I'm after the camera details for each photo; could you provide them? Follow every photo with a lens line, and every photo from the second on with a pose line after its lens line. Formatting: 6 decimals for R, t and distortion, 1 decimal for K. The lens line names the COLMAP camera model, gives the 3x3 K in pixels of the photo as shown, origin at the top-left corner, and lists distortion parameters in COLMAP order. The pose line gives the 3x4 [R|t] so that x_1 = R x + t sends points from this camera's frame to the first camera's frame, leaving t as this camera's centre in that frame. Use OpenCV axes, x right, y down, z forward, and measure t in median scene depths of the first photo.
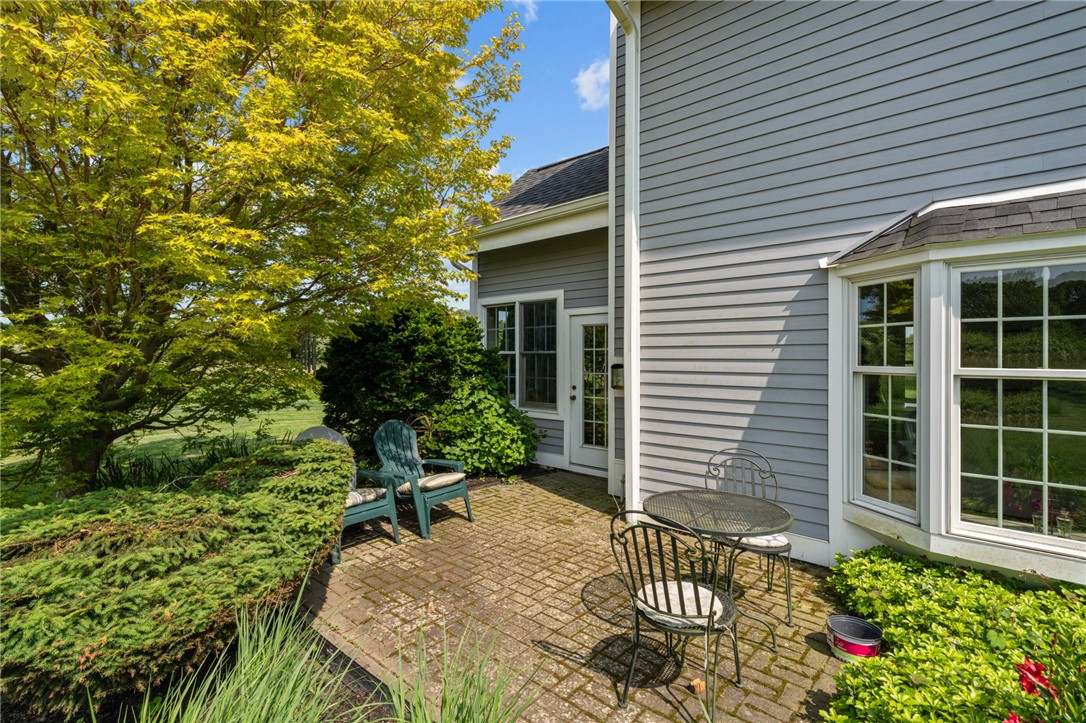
lens RADIAL K [[521.3, 0, 537.3], [0, 521.3, 355.5], [0, 0, 1]] dist [0.000442, 0.000043]
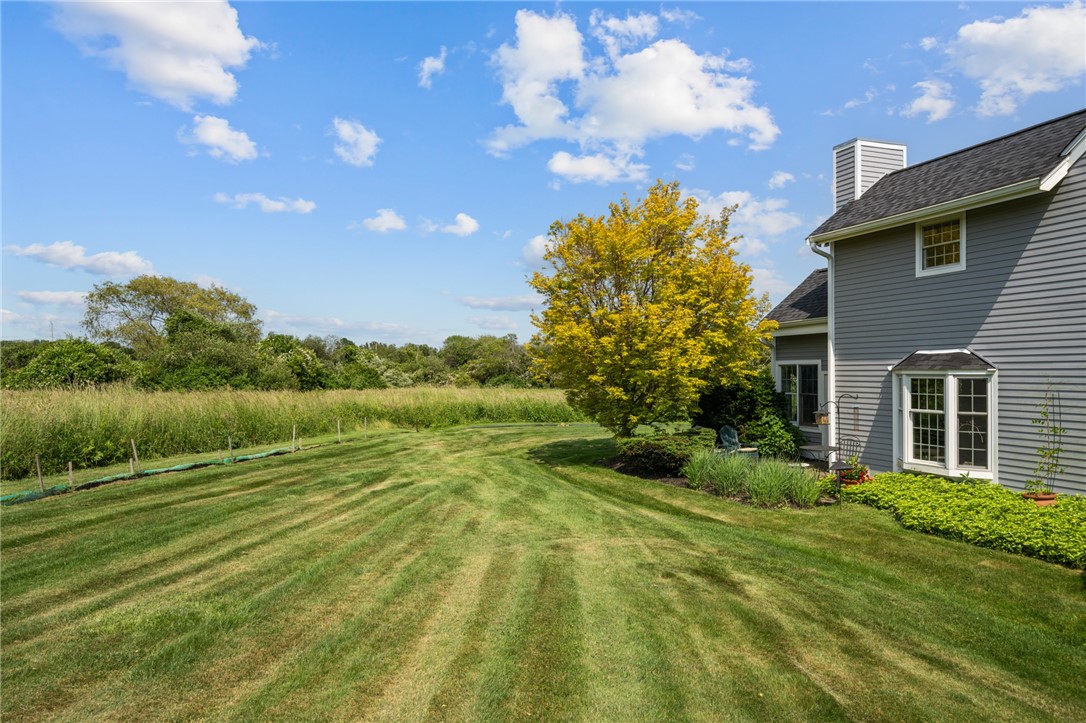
lens RADIAL K [[711.3, 0, 534.8], [0, 711.3, 363.2], [0, 0, 1]] dist [0.004277, -0.000234]
pose [[0.865360, -0.011588, -0.501017, 0.594015], [0.004816, 0.999879, -0.014808, -0.117253], [0.501128, 0.010402, 0.865311, -2.250037]]
